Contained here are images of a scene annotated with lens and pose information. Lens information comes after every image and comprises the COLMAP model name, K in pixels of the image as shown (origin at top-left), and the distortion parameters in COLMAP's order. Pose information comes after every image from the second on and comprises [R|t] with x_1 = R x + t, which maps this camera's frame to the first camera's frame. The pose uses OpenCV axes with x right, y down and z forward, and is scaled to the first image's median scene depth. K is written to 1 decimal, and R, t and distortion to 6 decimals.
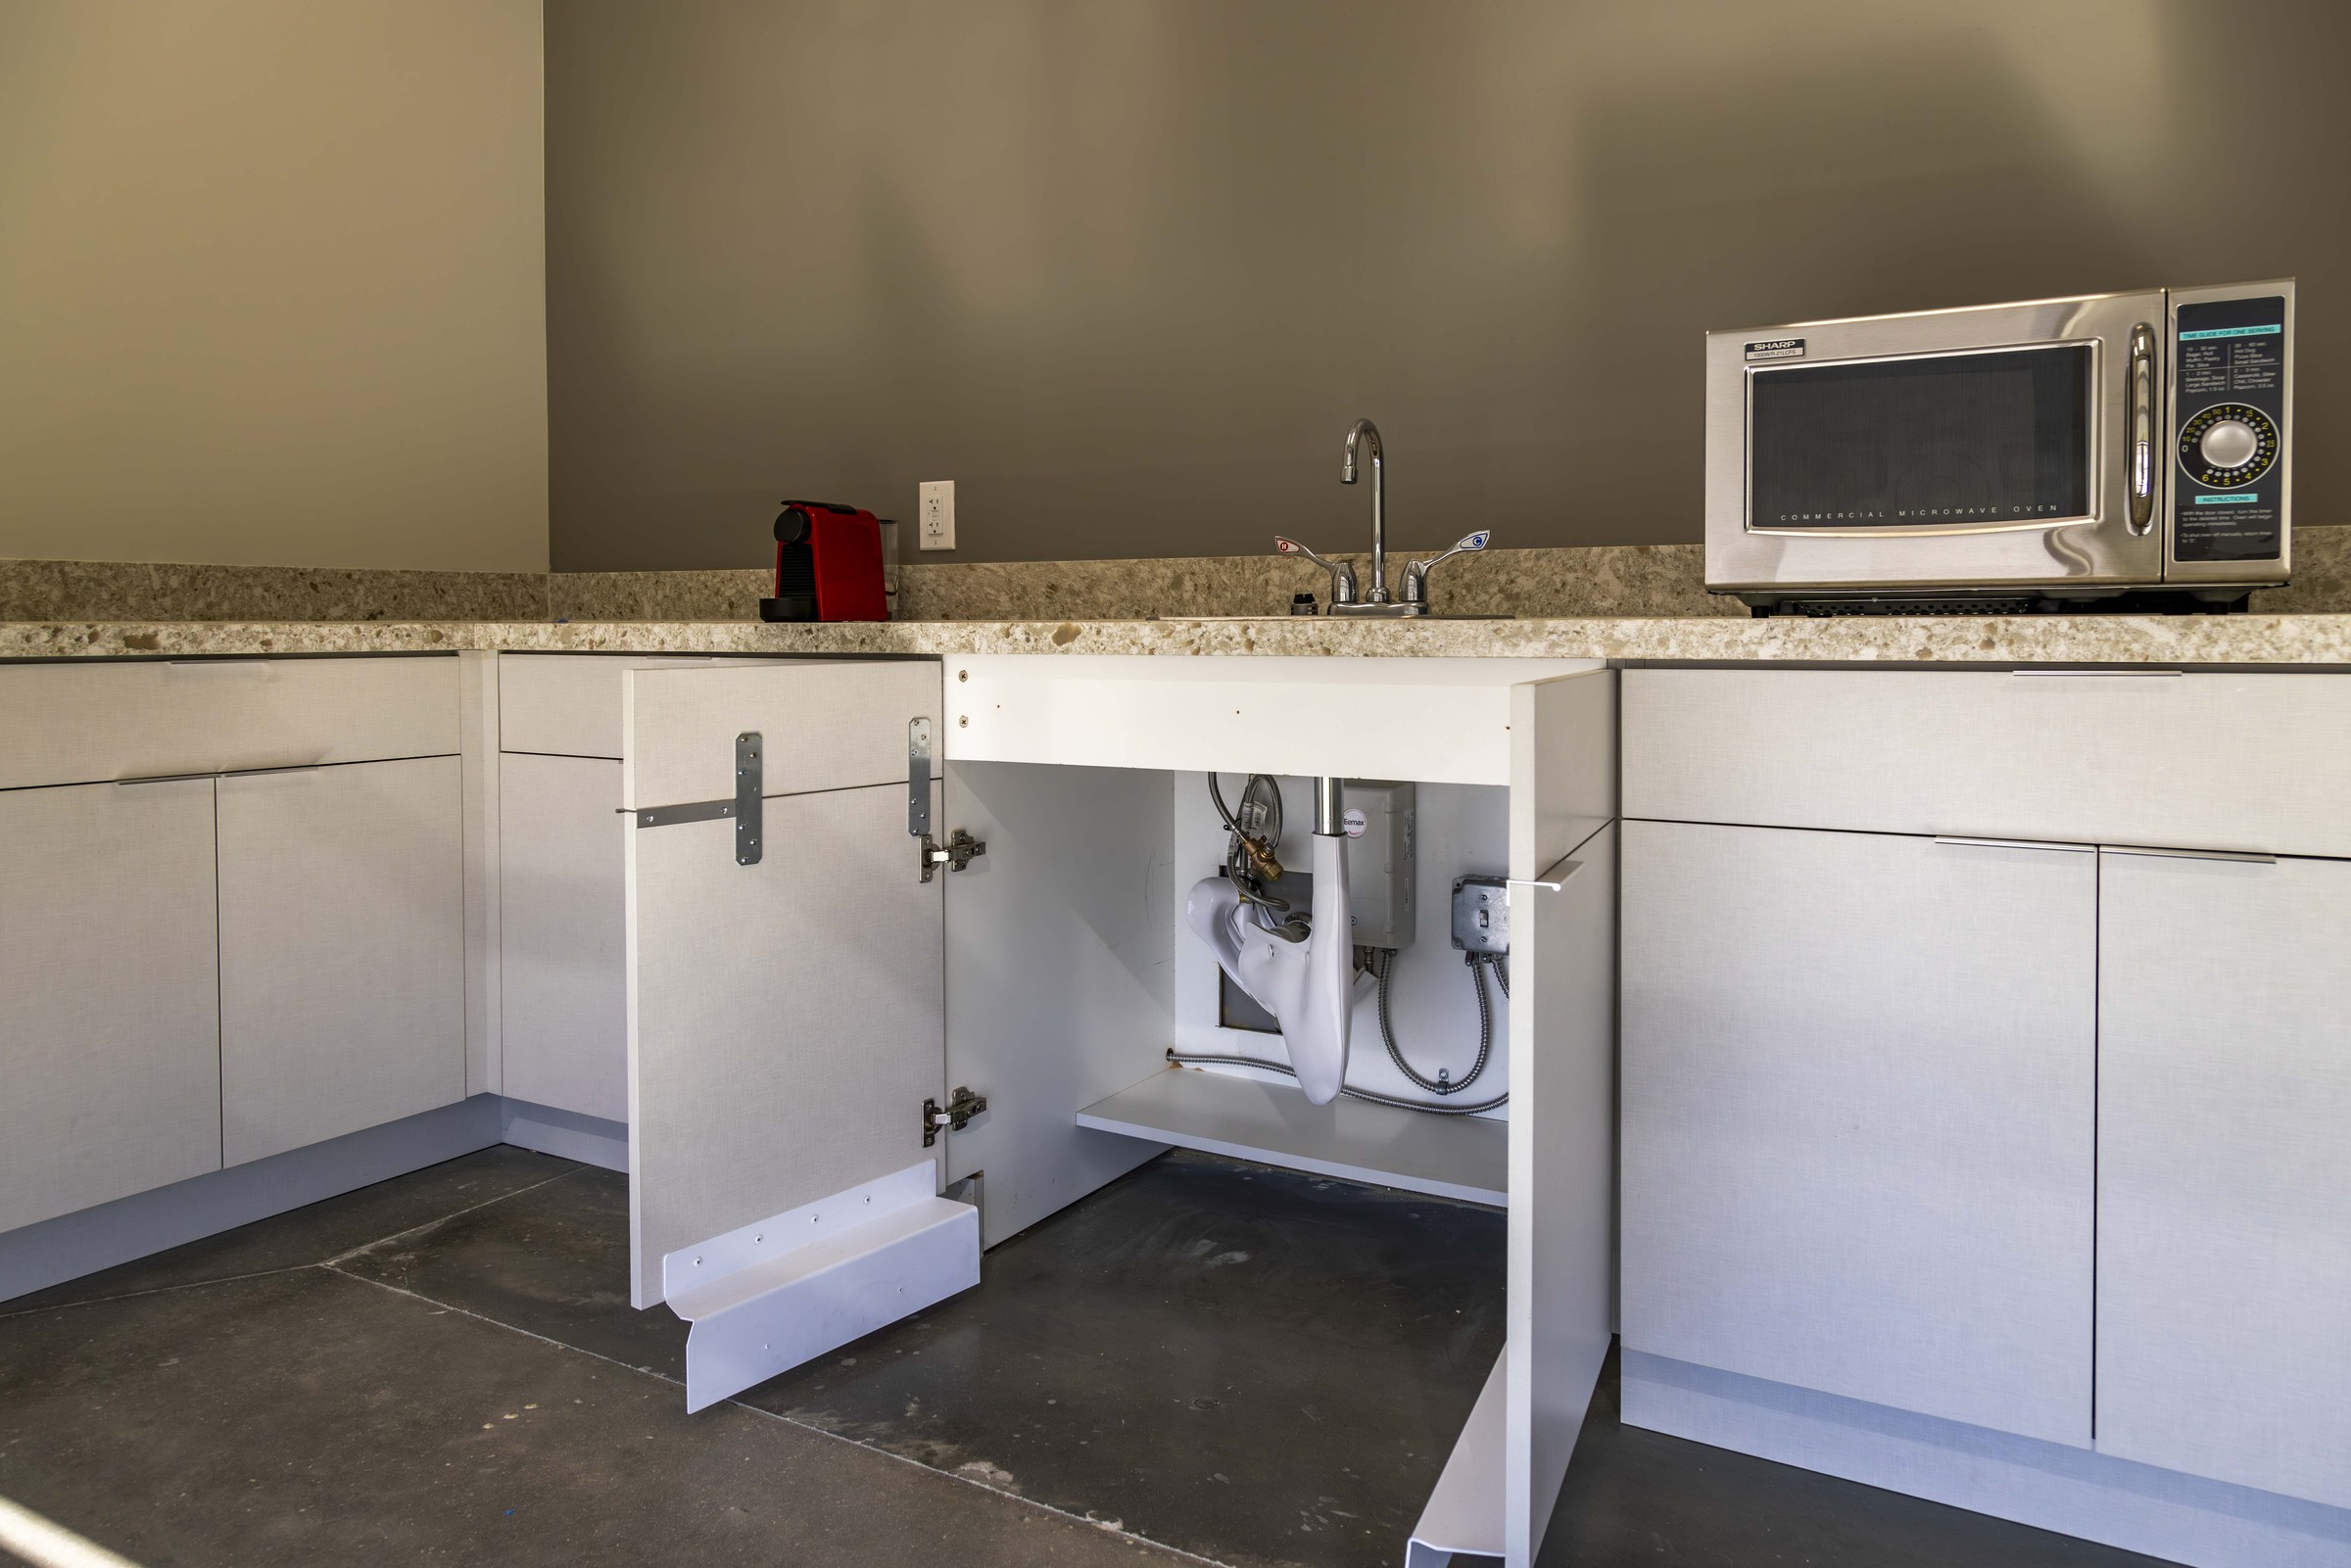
lens RADIAL K [[1592.3, 0, 1175.5], [0, 1592.3, 784.0], [0, 0, 1]] dist [0.049268, 0.000799]
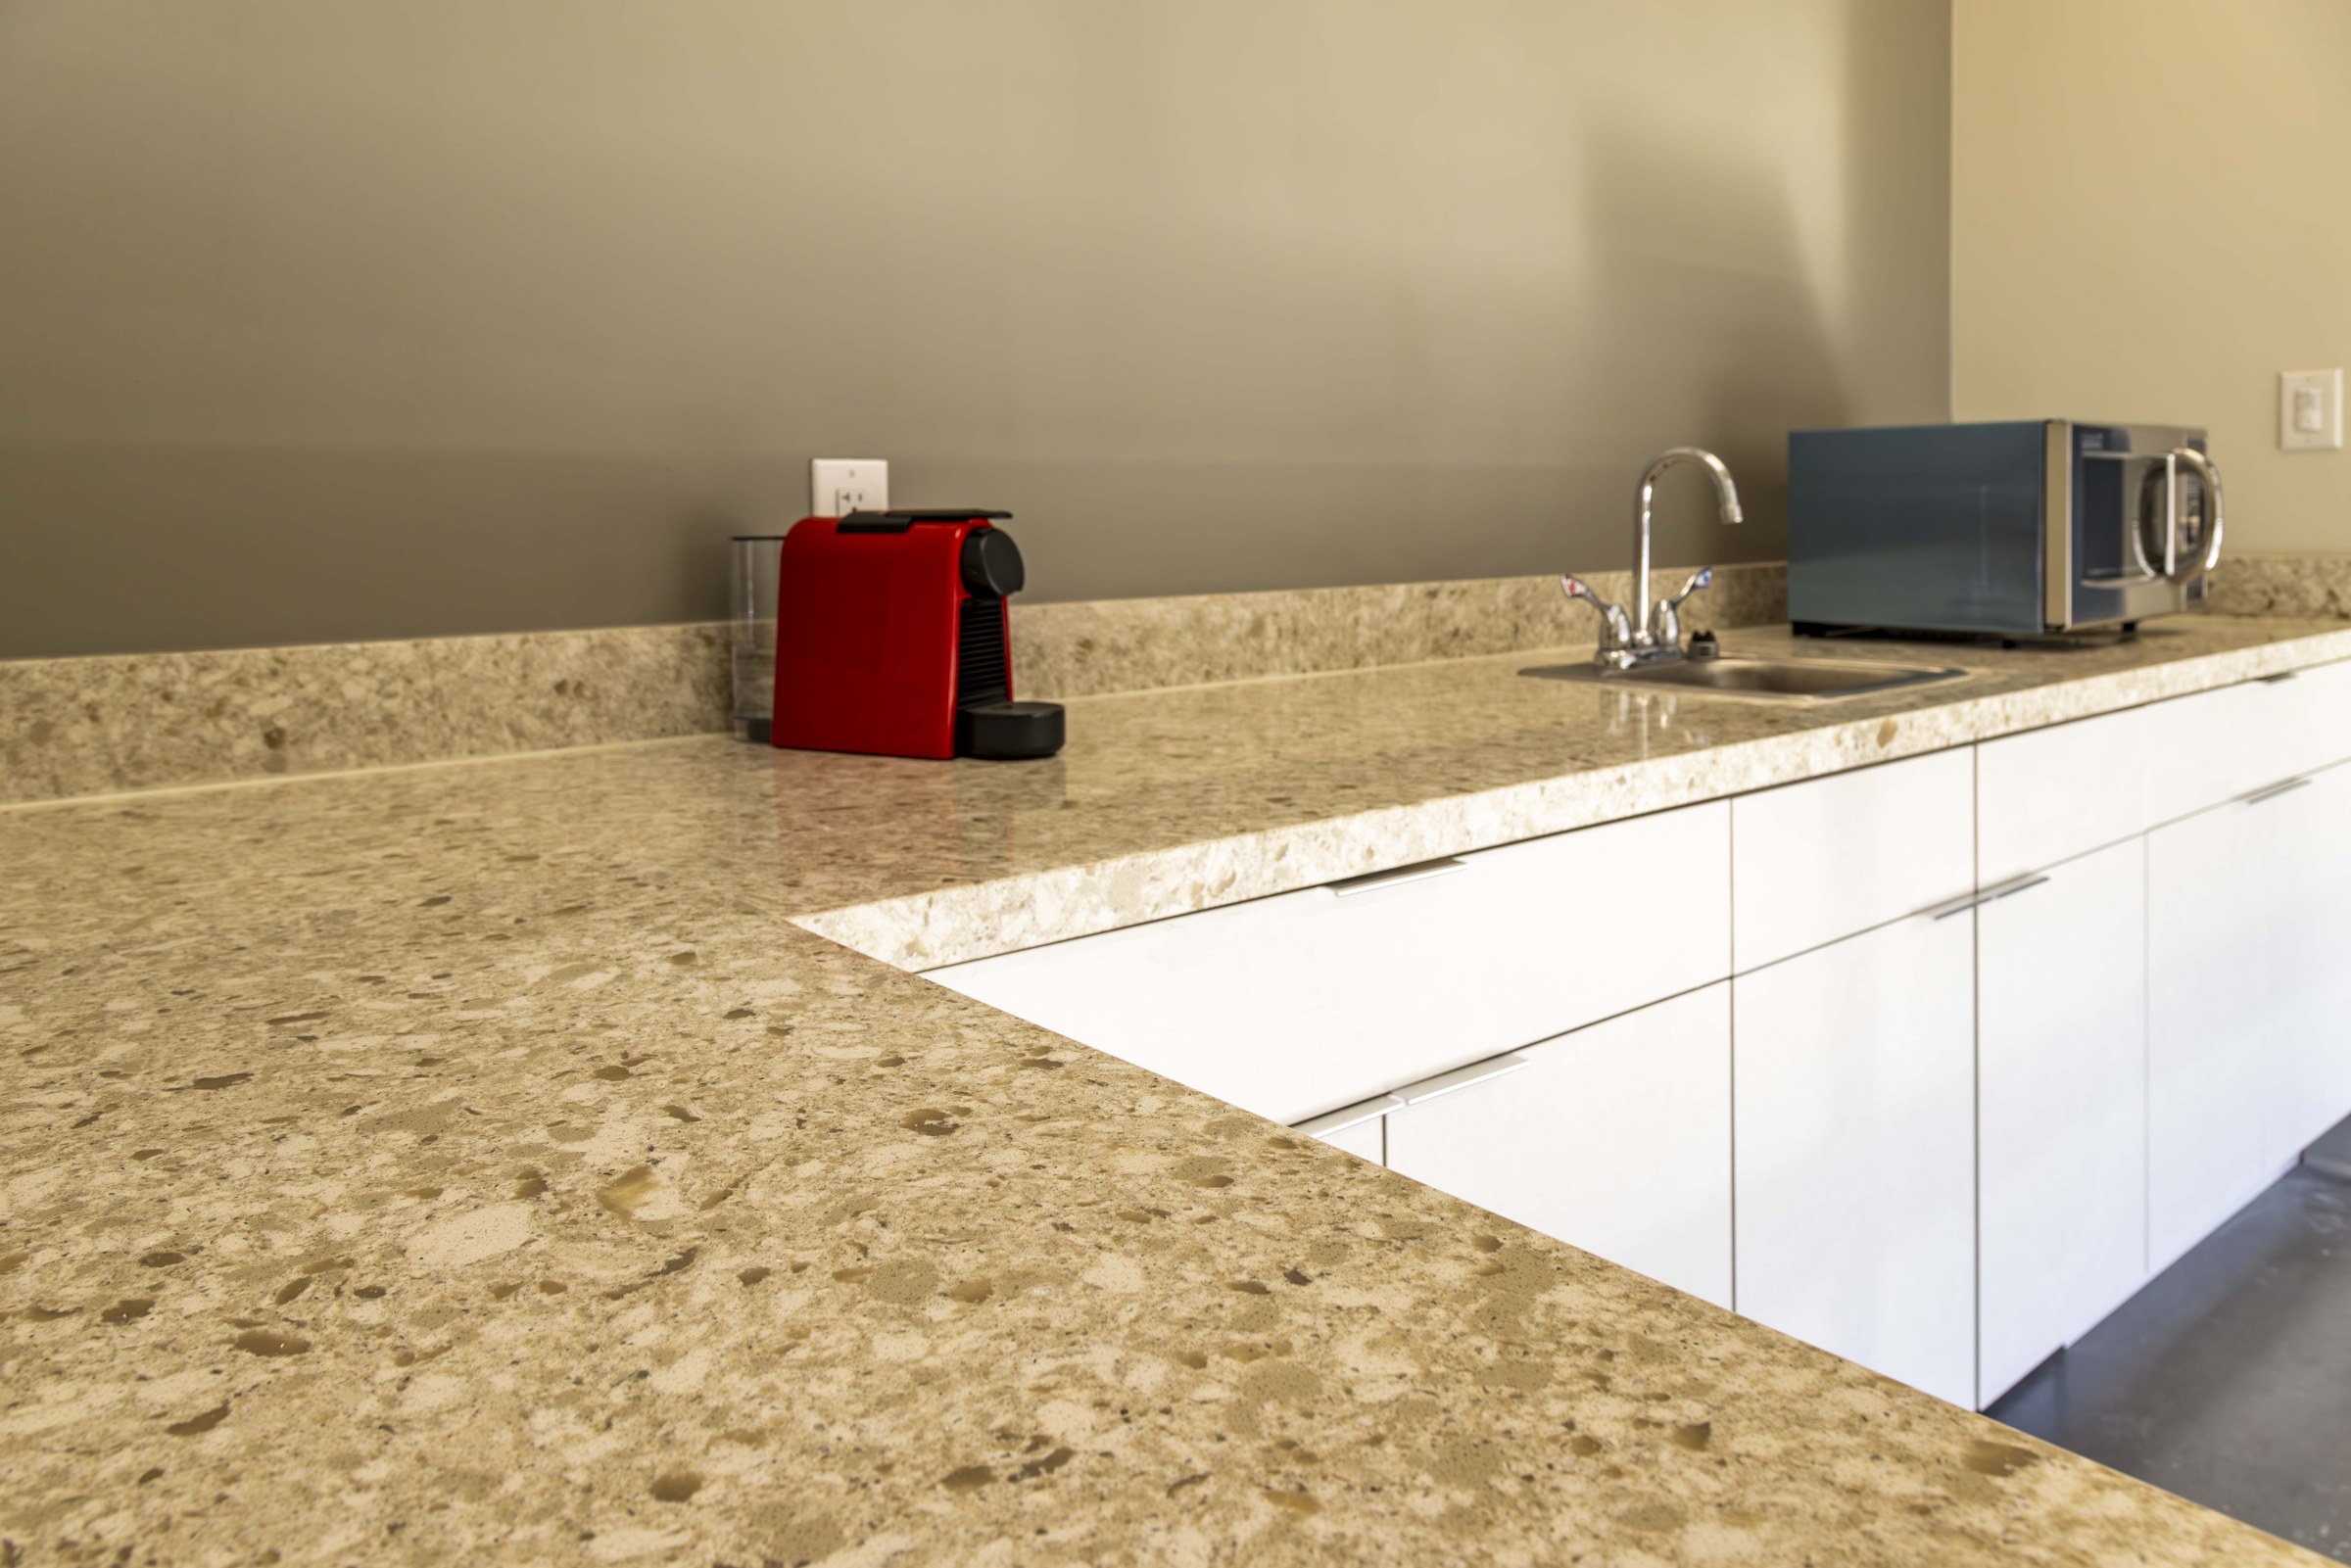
lens RADIAL K [[1592.3, 0, 1175.5], [0, 1592.3, 784.0], [0, 0, 1]] dist [0.049268, 0.000799]
pose [[0.340795, -0.161407, 0.926178, -0.687066], [0.103517, 0.985604, 0.133673, -0.158002], [-0.934421, 0.050320, 0.352598, 0.795567]]
